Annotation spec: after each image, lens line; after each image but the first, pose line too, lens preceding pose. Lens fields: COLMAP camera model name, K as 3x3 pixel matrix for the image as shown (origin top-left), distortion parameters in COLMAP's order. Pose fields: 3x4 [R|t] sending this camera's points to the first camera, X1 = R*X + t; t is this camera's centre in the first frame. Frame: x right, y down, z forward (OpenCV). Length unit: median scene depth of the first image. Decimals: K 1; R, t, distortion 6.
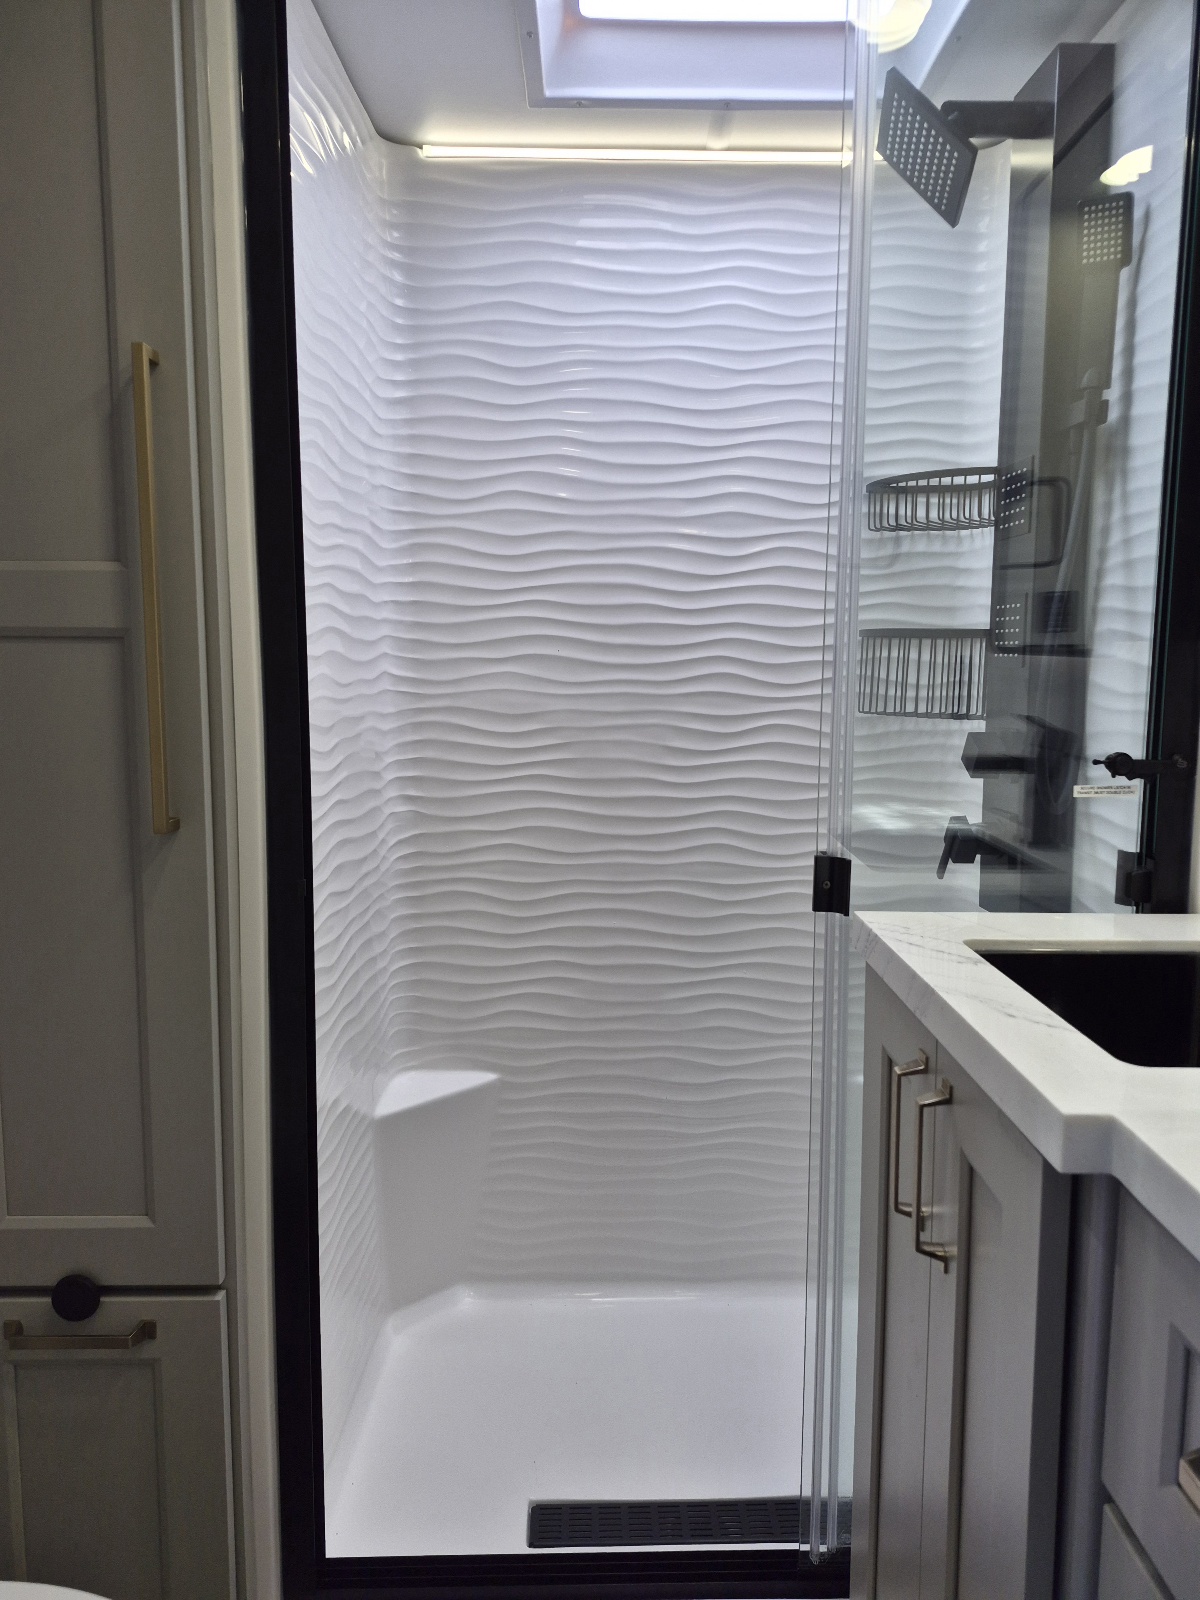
lens RADIAL K [[1108.7, 0, 617.9], [0, 1108.7, 788.1], [0, 0, 1]] dist [0.113518, -0.135787]
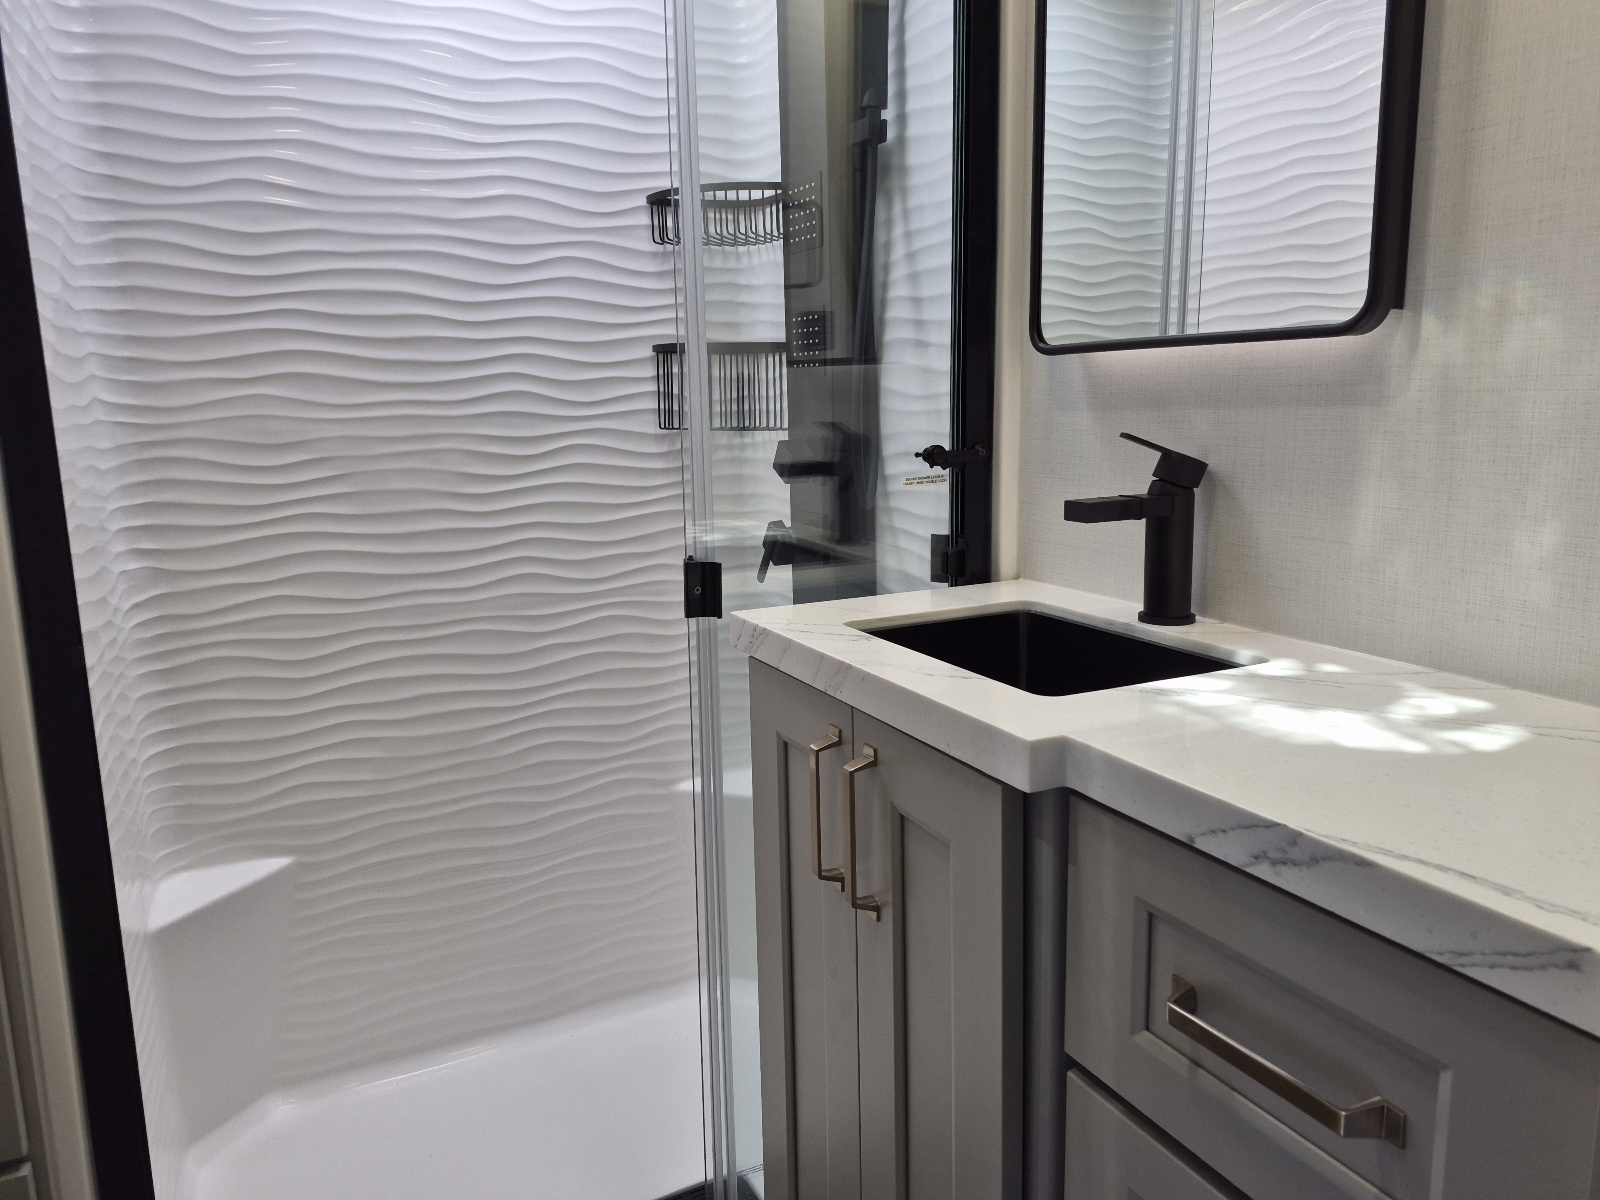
lens RADIAL K [[1108.7, 0, 804.5], [0, 1108.7, 594.1], [0, 0, 1]] dist [0.113518, -0.135787]
pose [[0.905945, -0.100791, 0.411224, -0.108337], [0.076840, 0.994263, 0.074413, 0.018025], [-0.416364, -0.035815, 0.908492, 0.035293]]
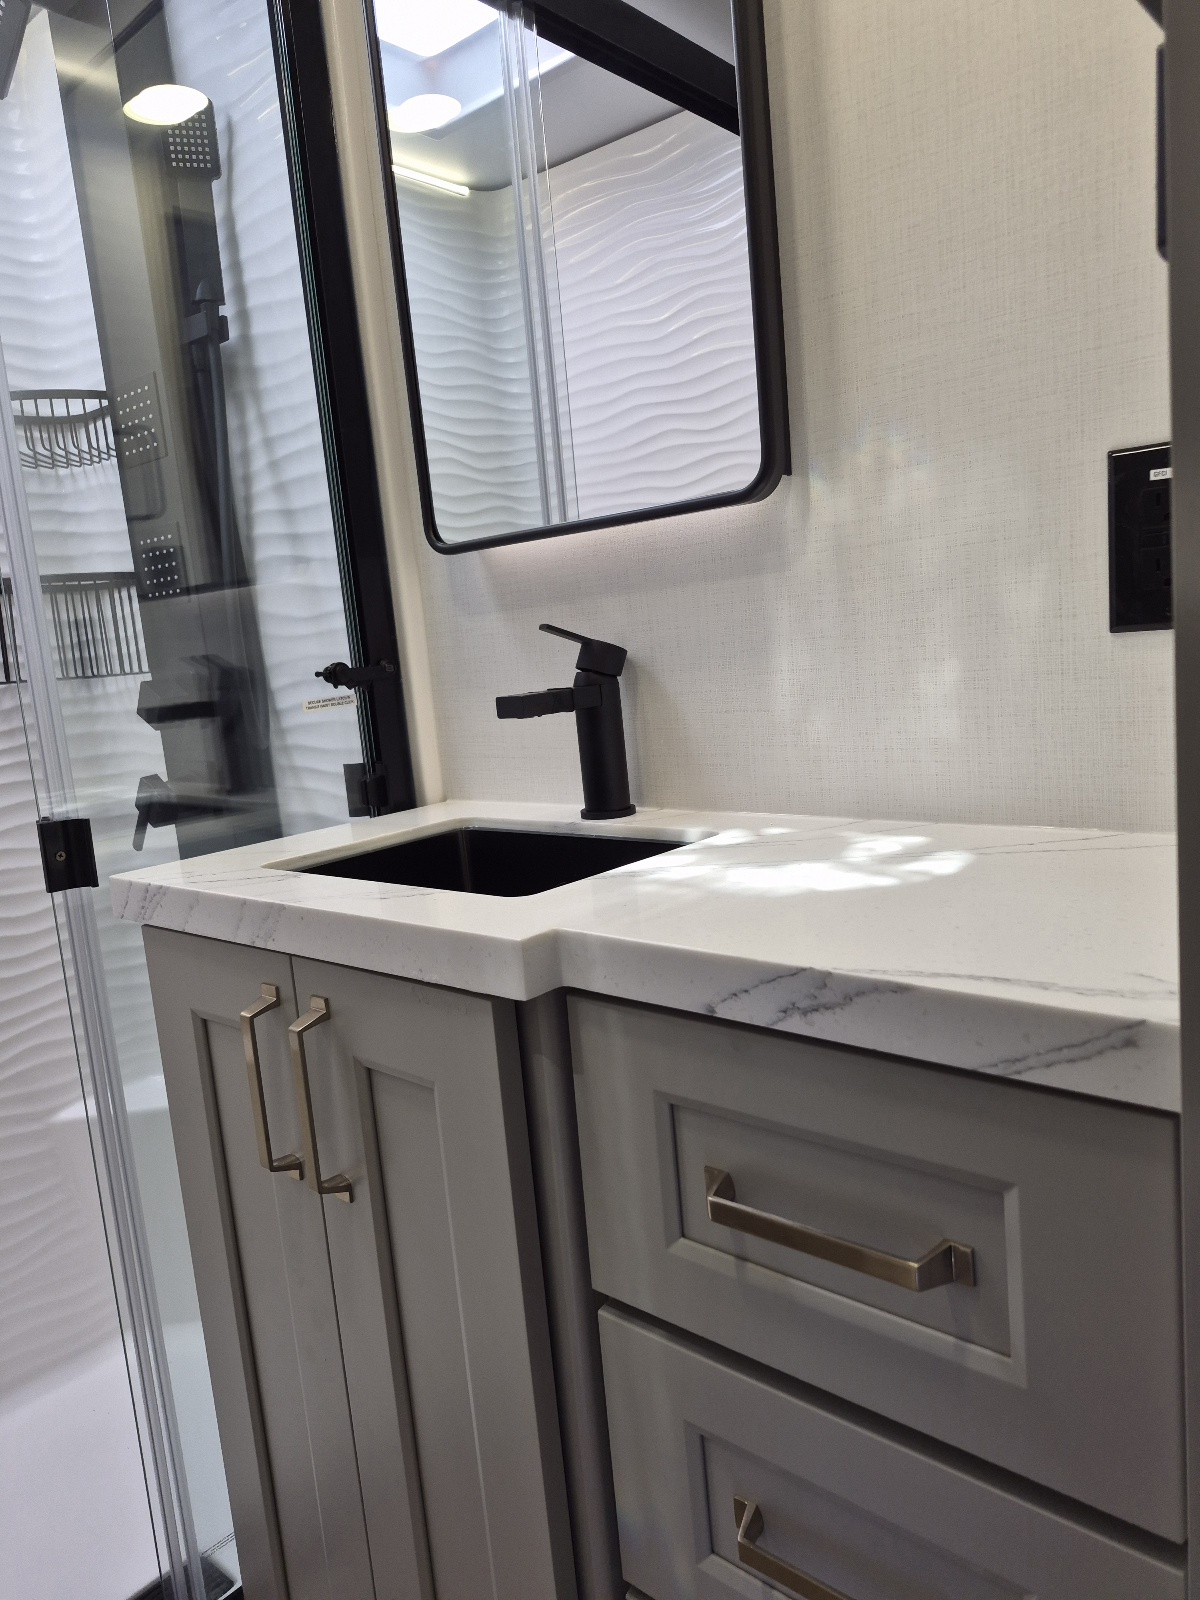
lens RADIAL K [[1110.4, 0, 600.0], [0, 1110.4, 800.0], [0, 0, 1]] dist [0.113069, -0.143739]
pose [[0.679144, -0.174264, 0.713019, -0.098940], [0.181096, 0.981160, 0.067307, 0.049409], [-0.711314, 0.083414, 0.697907, 0.111269]]
